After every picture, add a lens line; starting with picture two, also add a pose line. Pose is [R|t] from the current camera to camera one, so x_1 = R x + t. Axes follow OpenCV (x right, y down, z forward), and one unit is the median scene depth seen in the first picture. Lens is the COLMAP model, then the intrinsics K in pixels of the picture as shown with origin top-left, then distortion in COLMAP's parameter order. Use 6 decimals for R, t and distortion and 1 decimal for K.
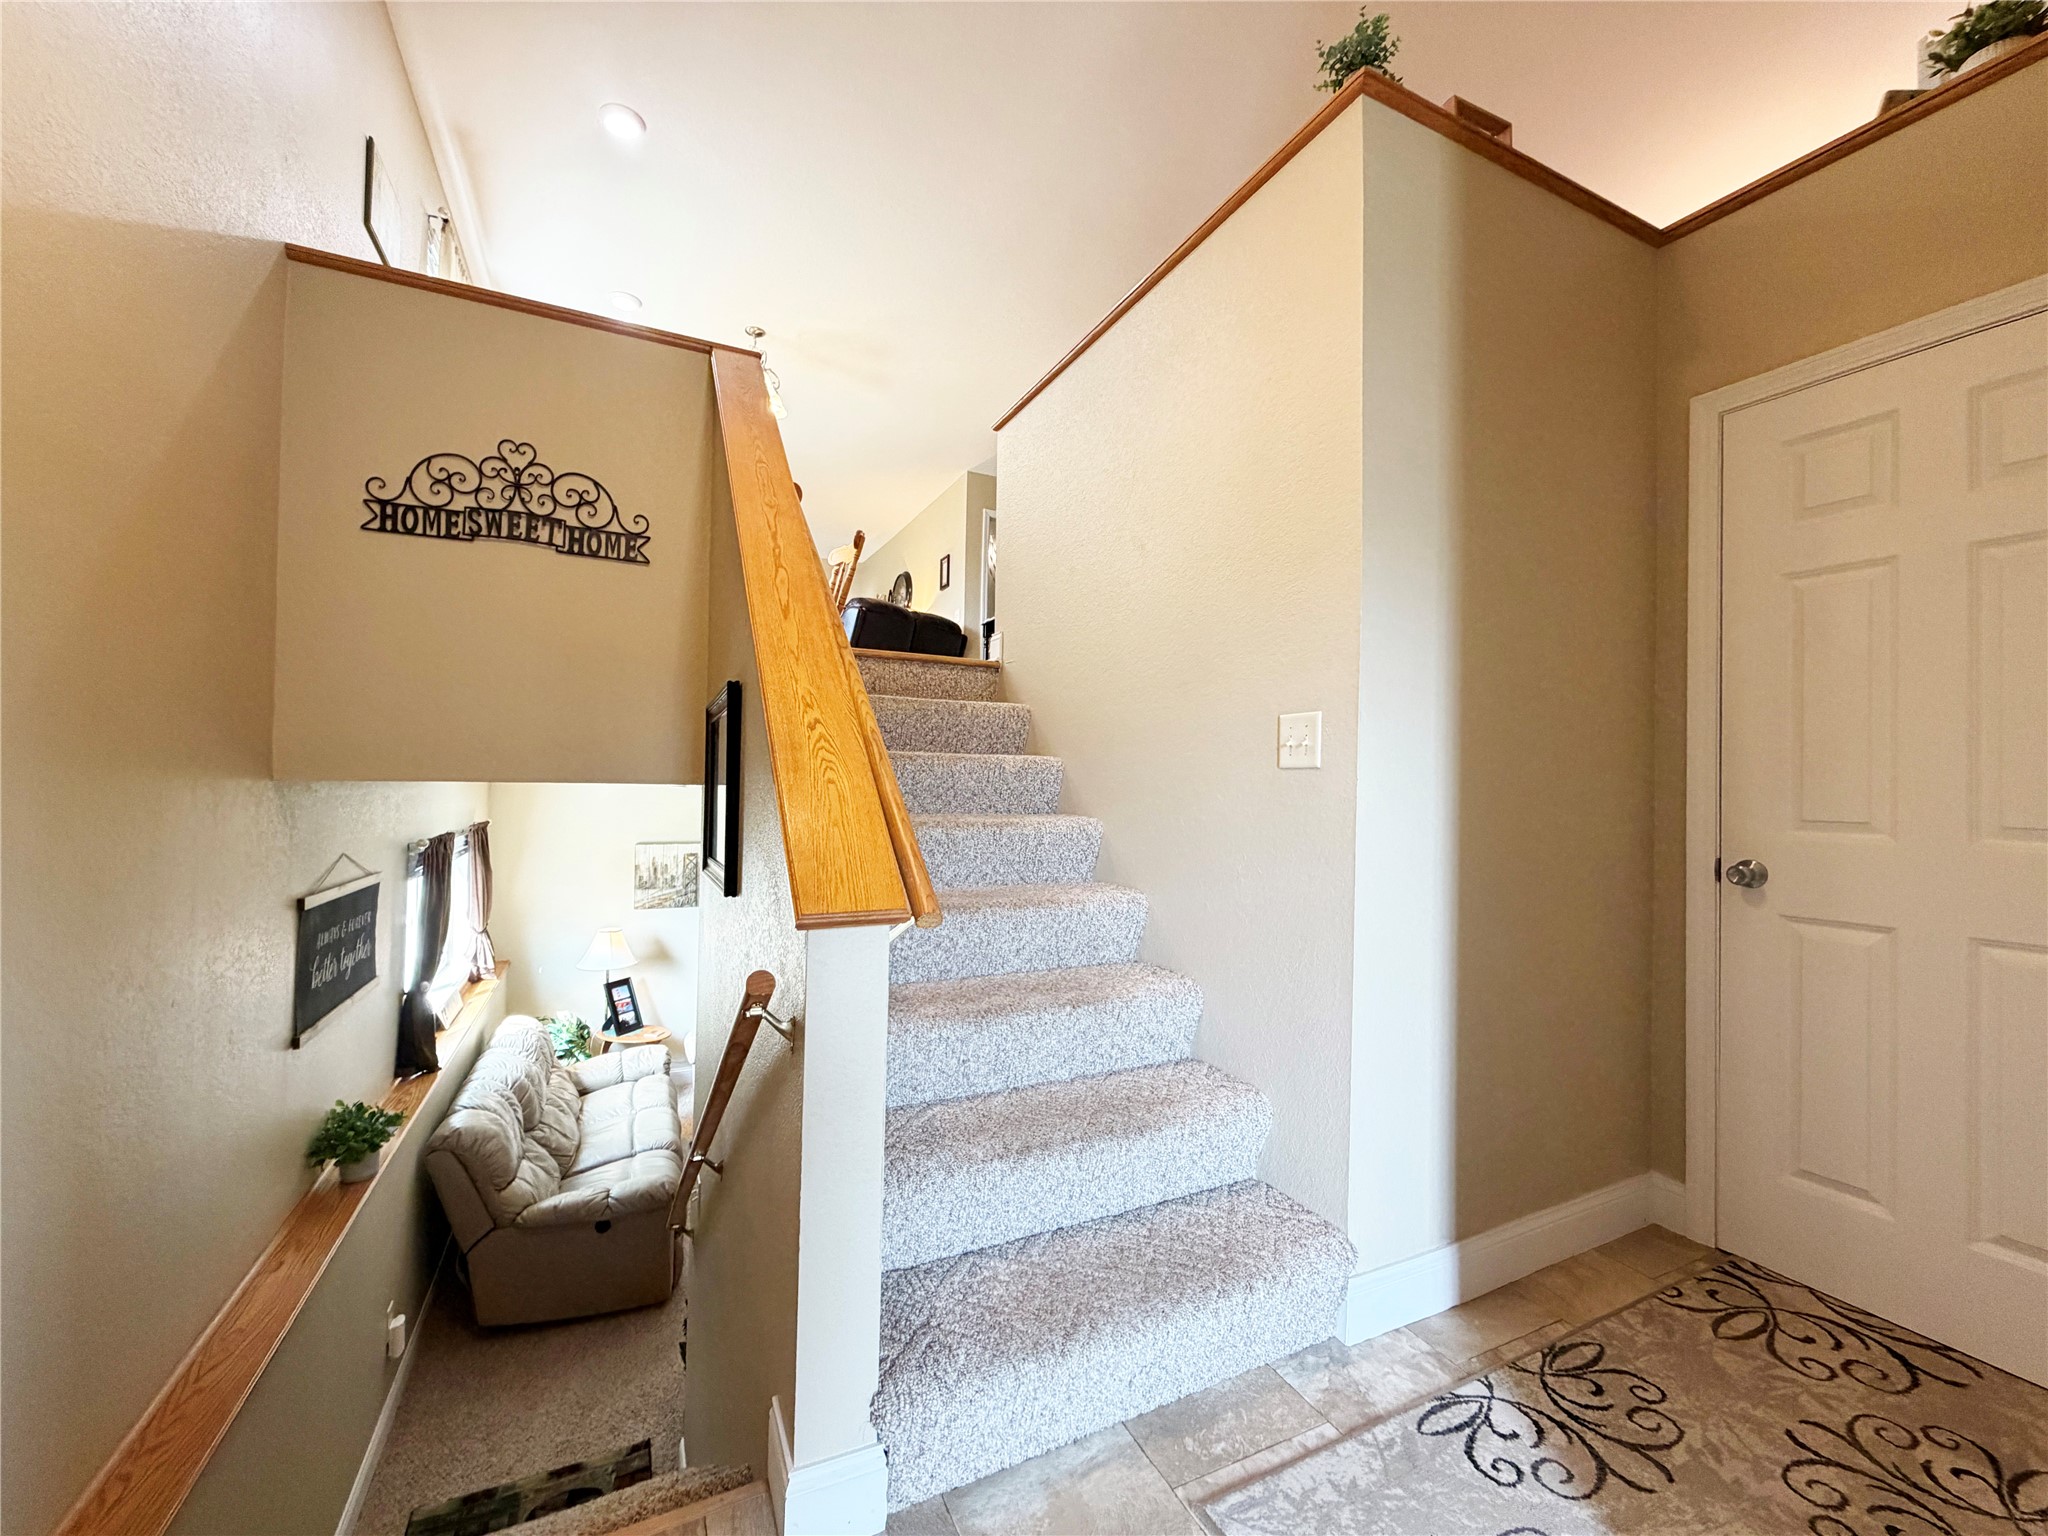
lens RADIAL K [[818.5, 0, 1024.0], [0, 818.5, 768.0], [0, 0, 1]] dist [-0.000132, -0.000081]
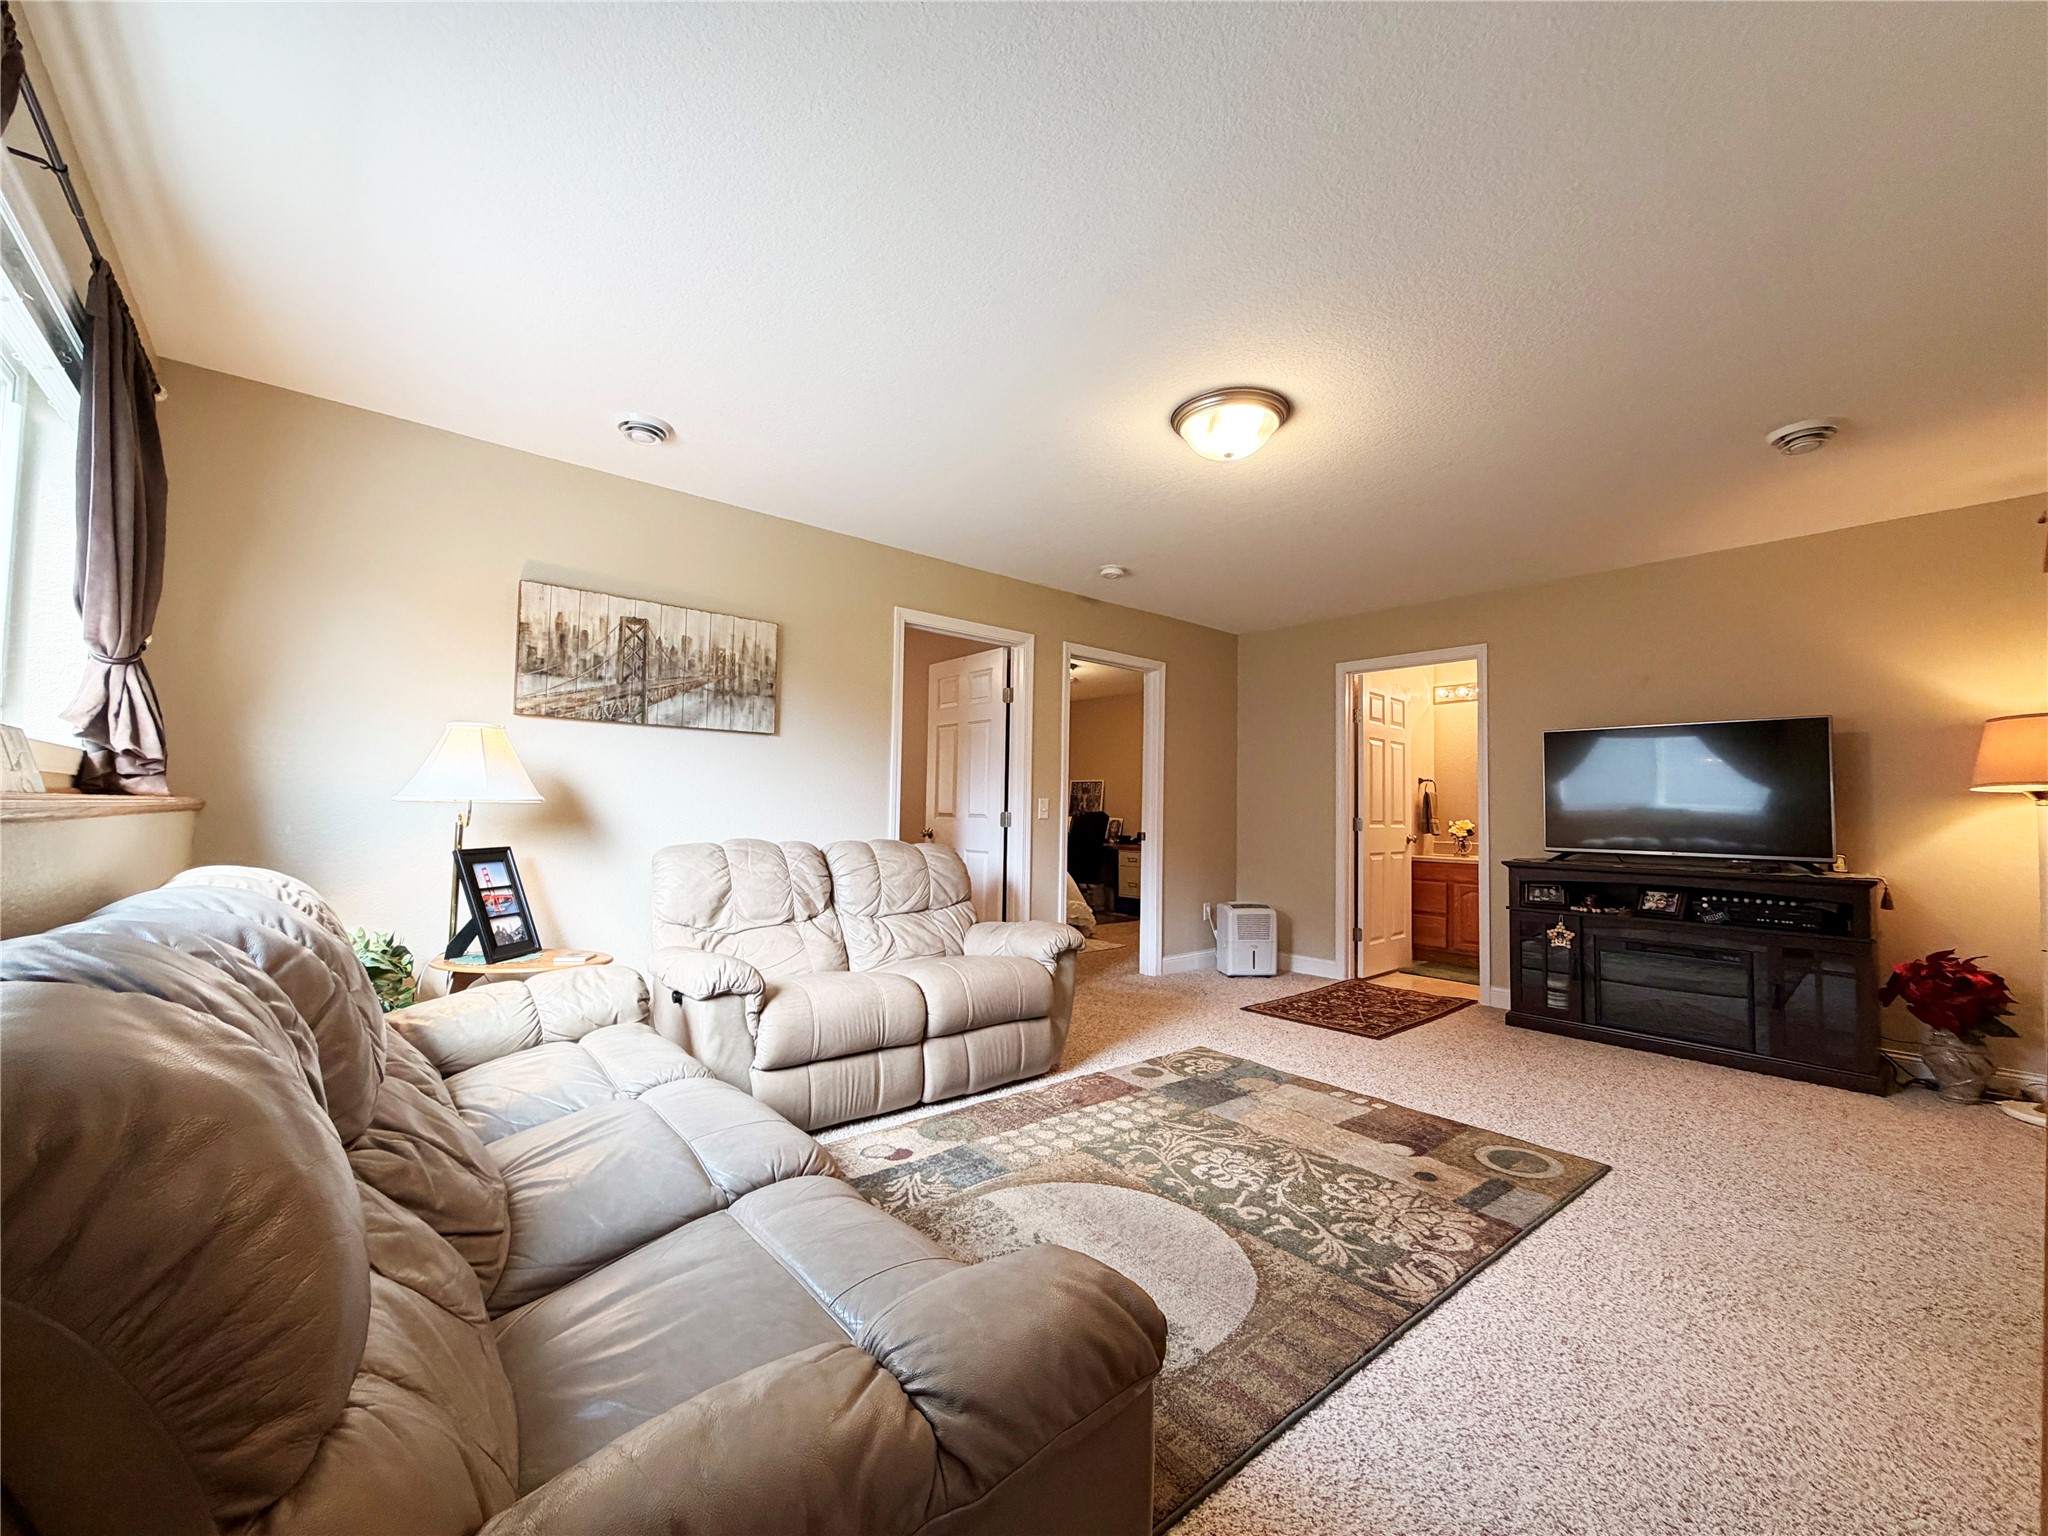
lens RADIAL K [[818.5, 0, 1024.0], [0, 818.5, 768.0], [0, 0, 1]] dist [-0.000132, -0.000081]
pose [[0.968202, 0.012523, 0.249858, -0.324187], [-0.004302, 0.999432, -0.033424, 0.232518], [-0.250134, 0.031286, 0.967706, 0.487163]]
